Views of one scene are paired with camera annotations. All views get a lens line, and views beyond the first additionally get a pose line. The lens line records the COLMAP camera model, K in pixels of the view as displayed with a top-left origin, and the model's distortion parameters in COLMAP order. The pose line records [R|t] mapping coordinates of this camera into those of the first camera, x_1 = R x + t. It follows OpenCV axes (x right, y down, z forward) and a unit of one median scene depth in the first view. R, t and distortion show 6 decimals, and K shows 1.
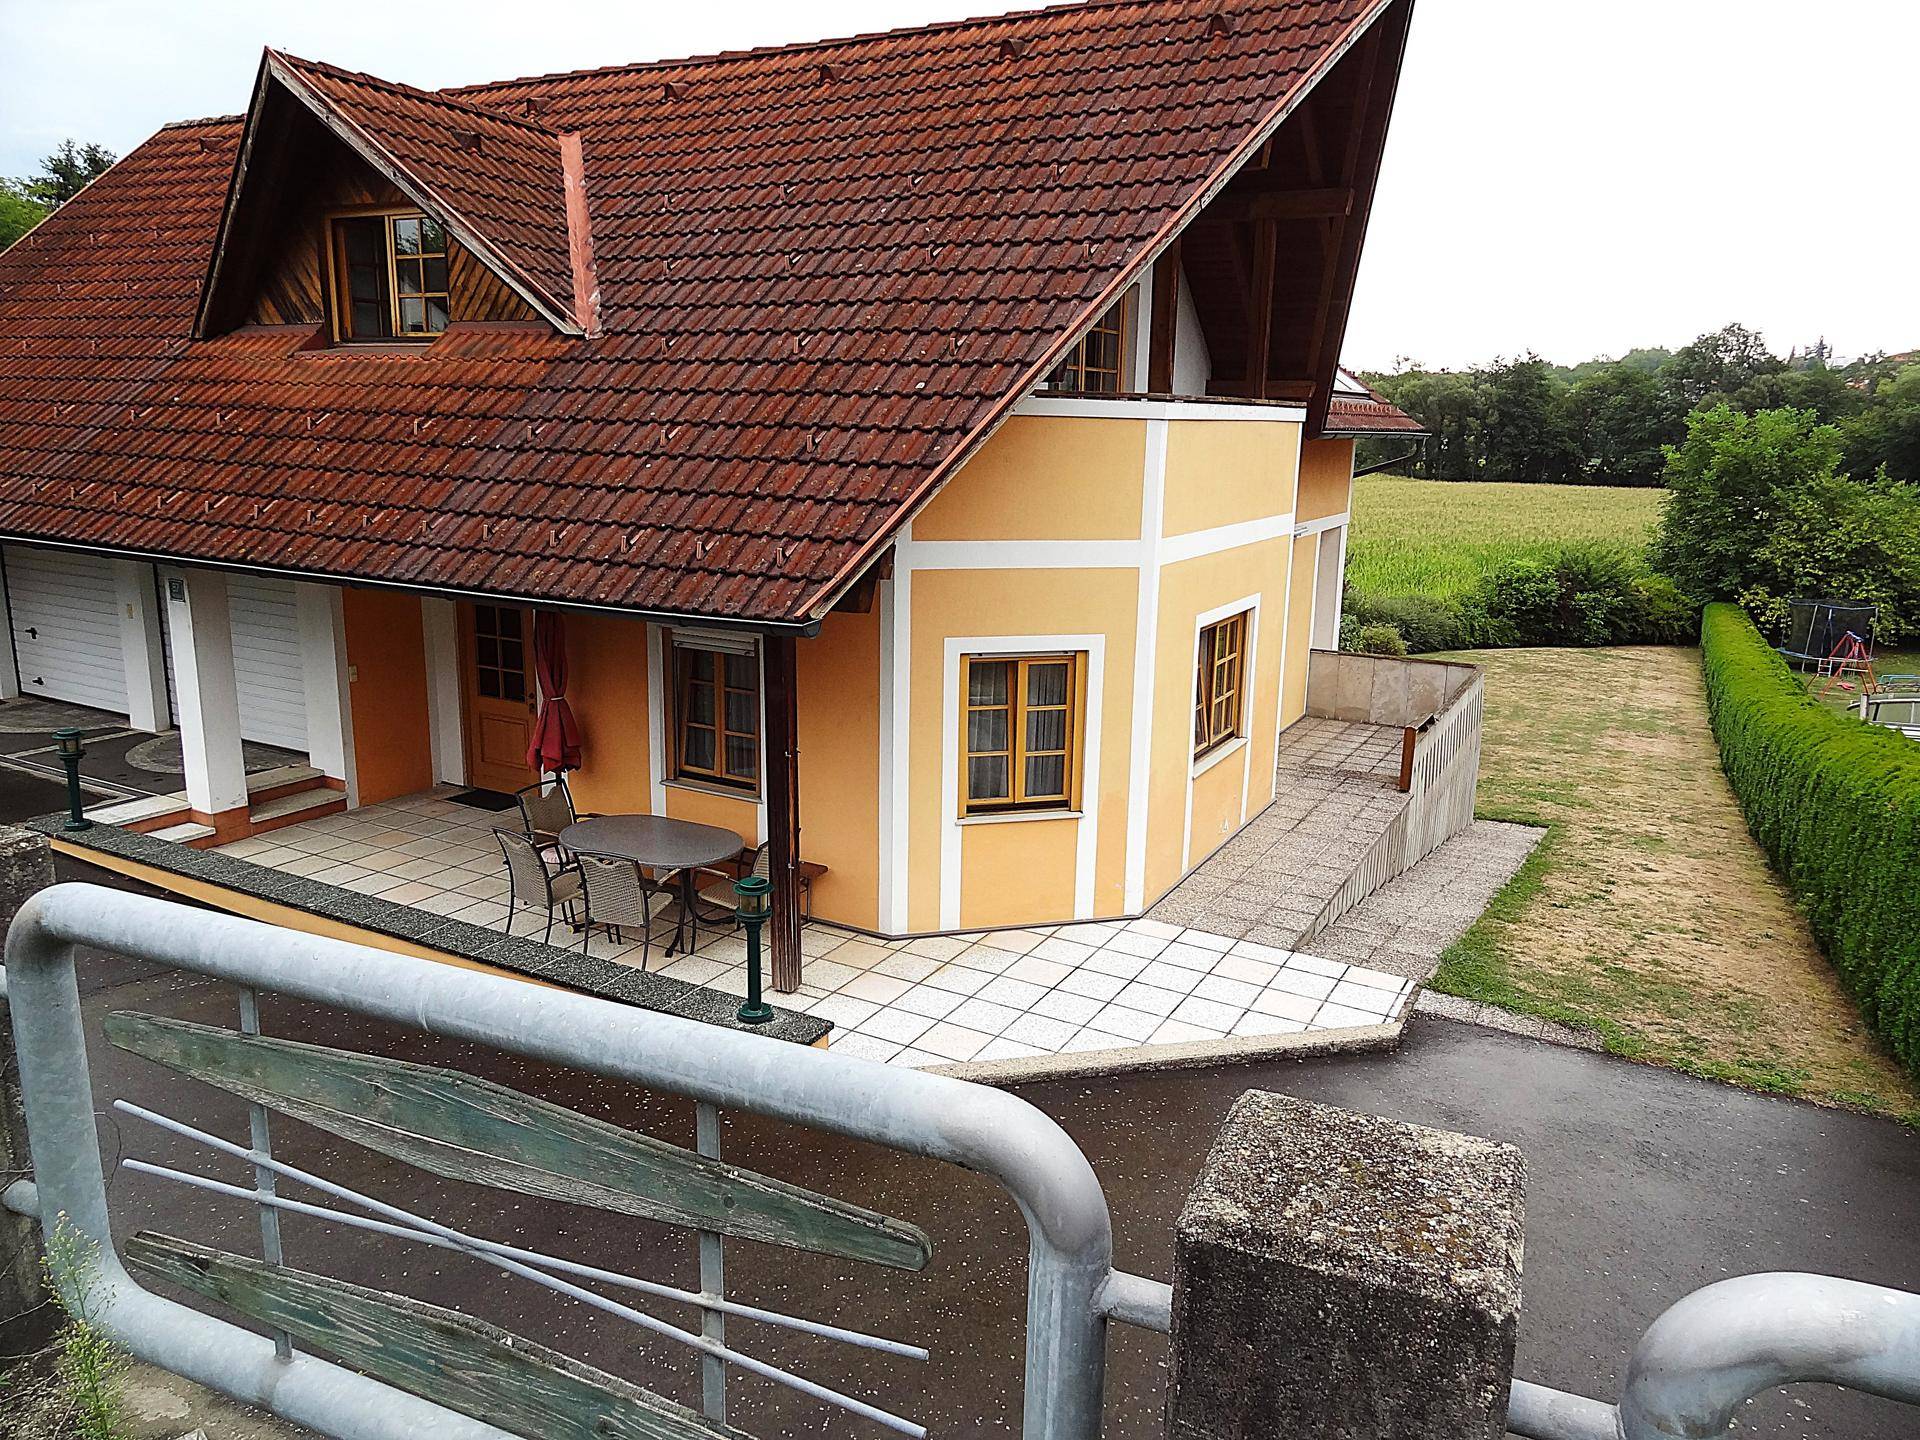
lens RADIAL K [[1332.1, 0, 960.0], [0, 1332.1, 720.0], [0, 0, 1]] dist [0.001327, 0.006289]
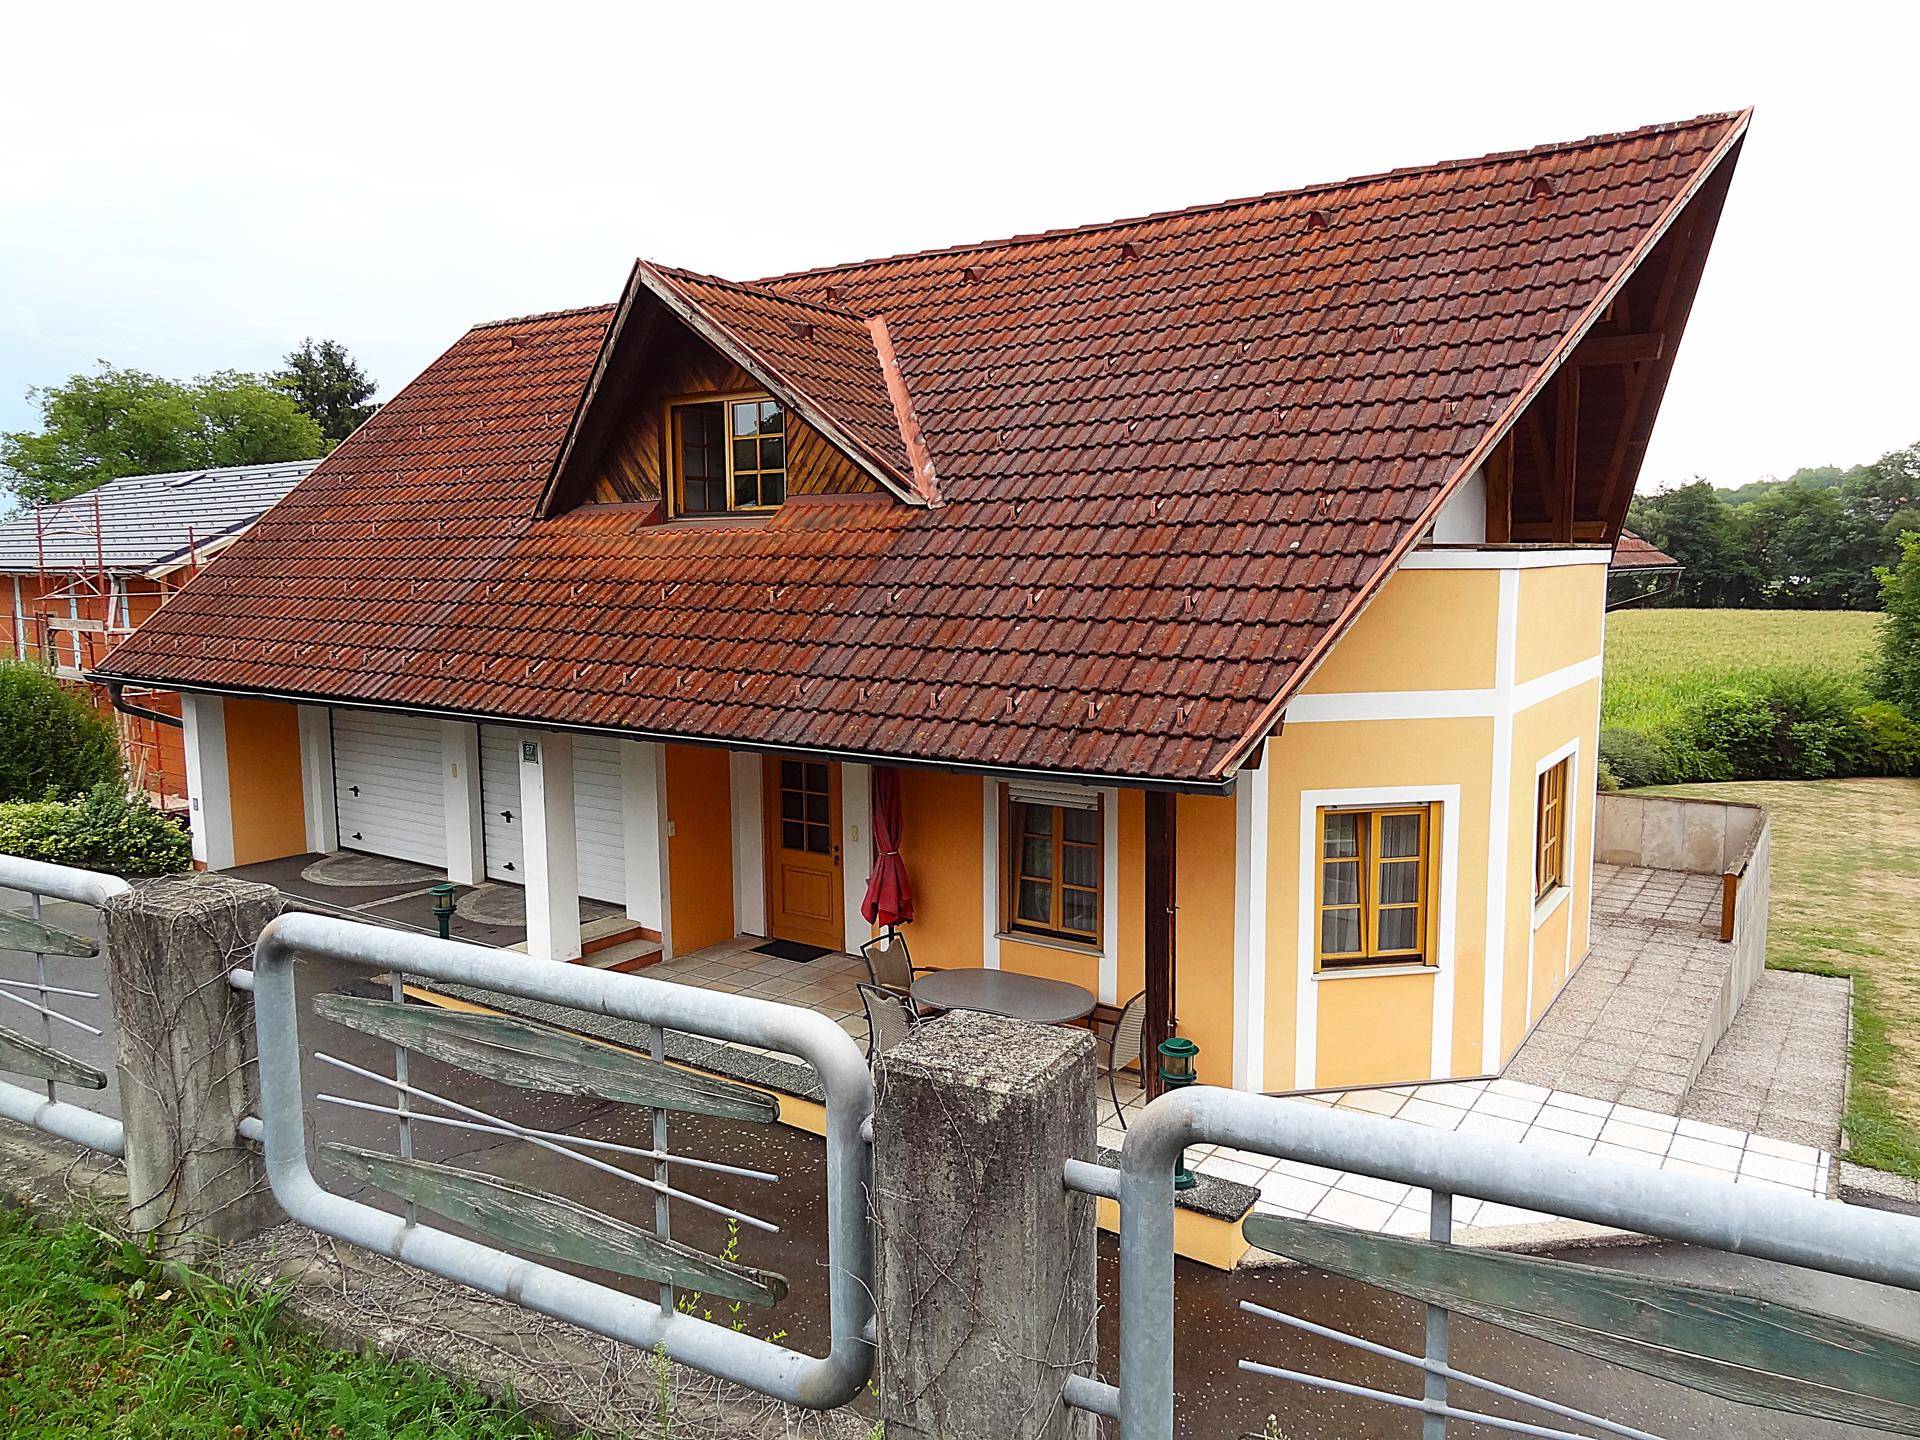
lens RADIAL K [[1332.5, 0, 963.3], [0, 1332.5, 726.2], [0, 0, 1]] dist [0.003011, 0.005580]
pose [[0.994661, -0.016775, -0.101825, -0.144850], [0.006583, 0.995004, -0.099622, -0.010760], [0.102987, 0.098420, 0.989802, -0.016770]]
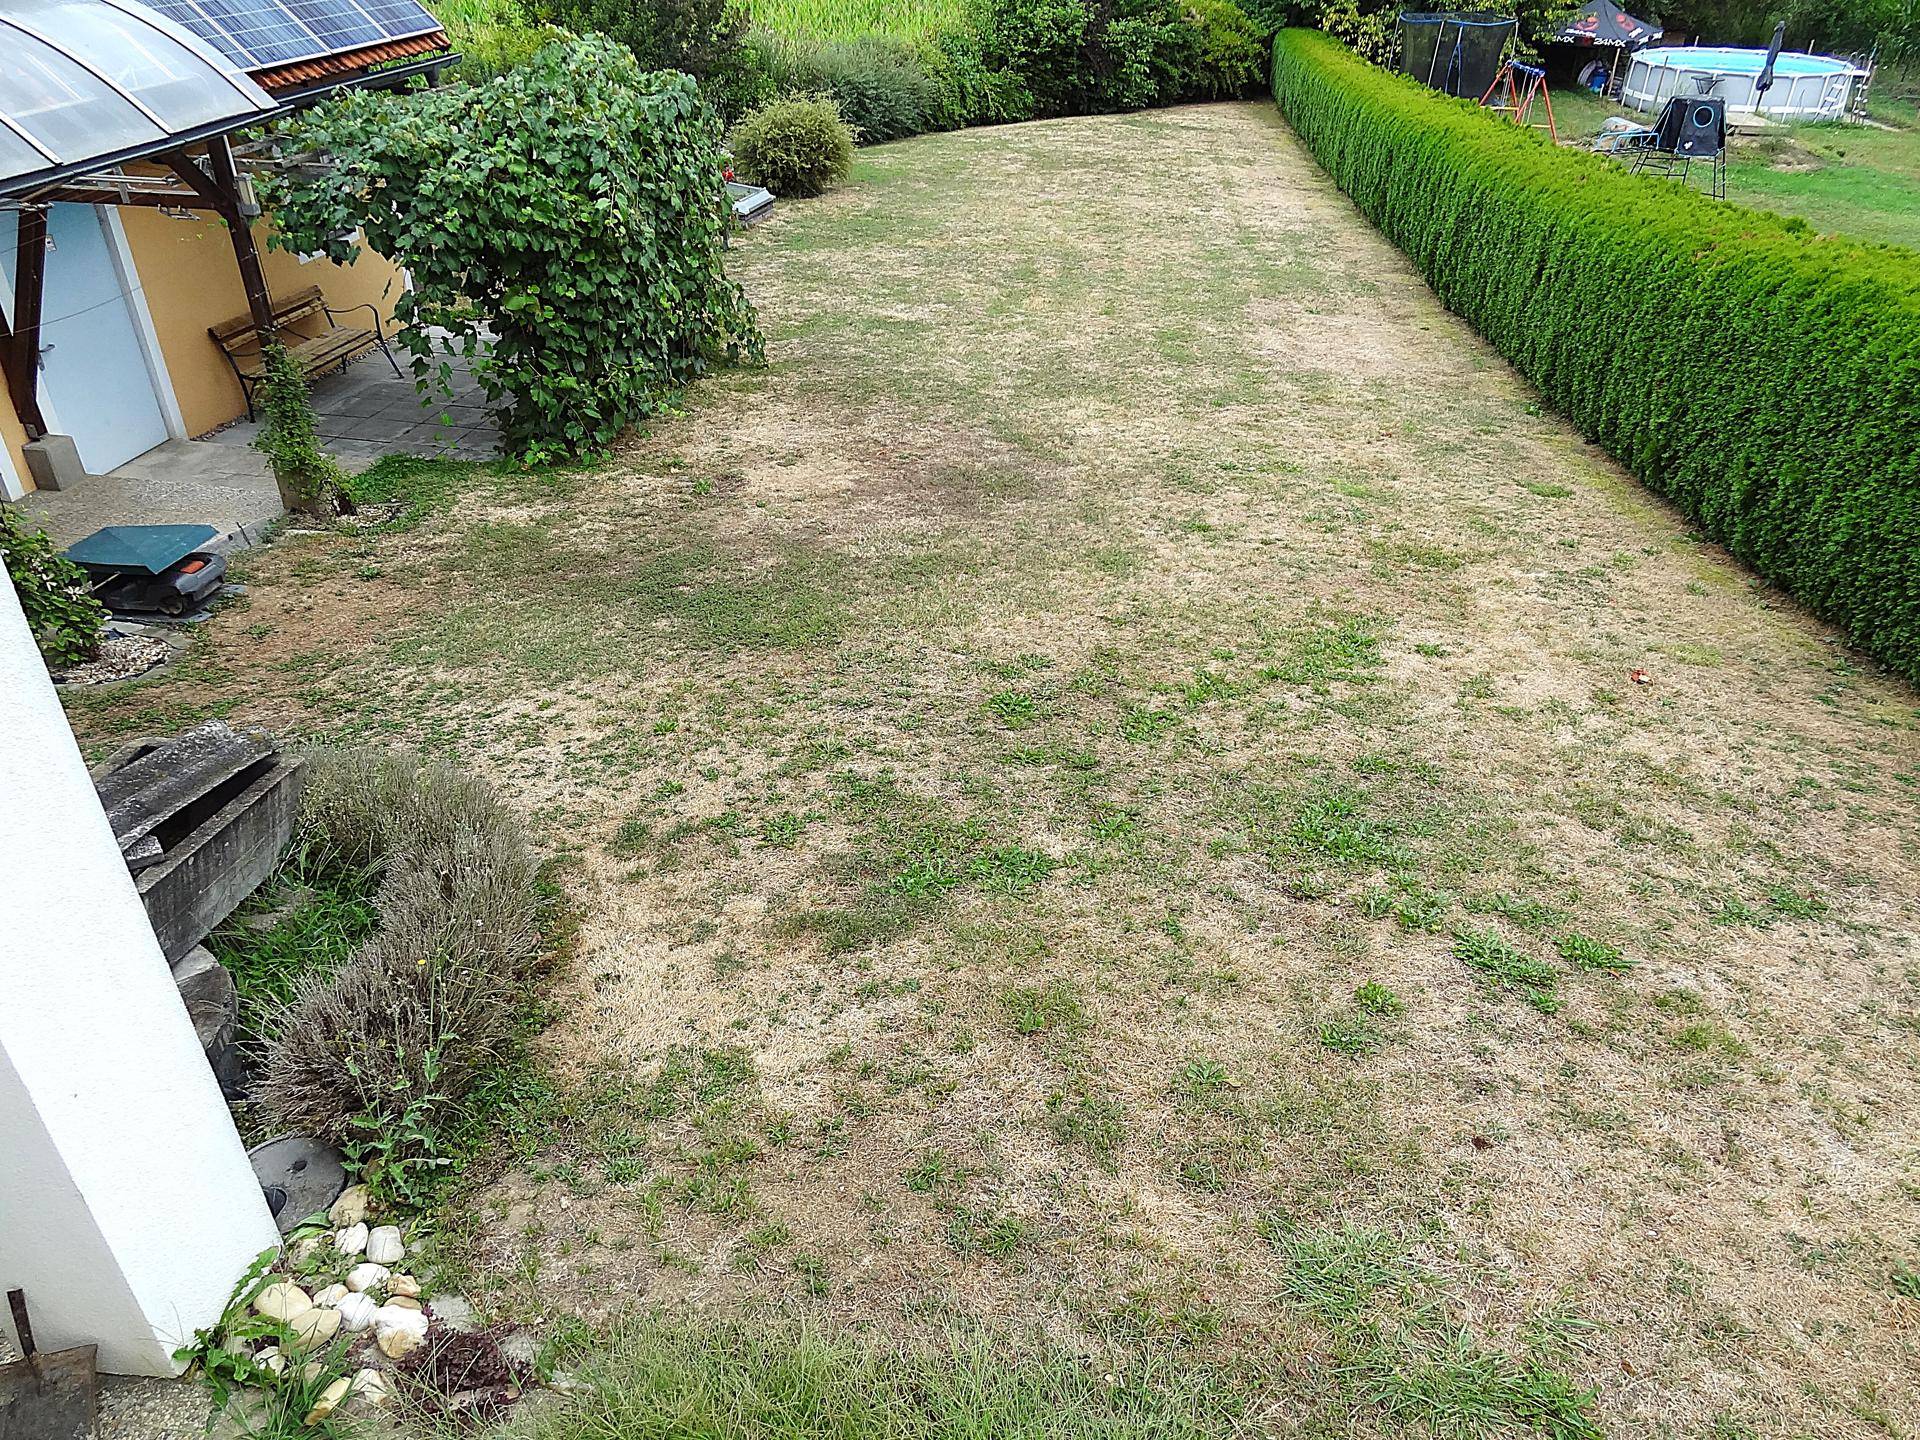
lens RADIAL K [[1332.1, 0, 960.0], [0, 1332.1, 720.0], [0, 0, 1]] dist [0.001327, 0.006289]
pose [[0.929780, -0.205381, 0.305498, 0.653792], [0.084648, 0.926939, 0.365540, -0.120383], [-0.358252, -0.314012, 0.879234, 1.775381]]
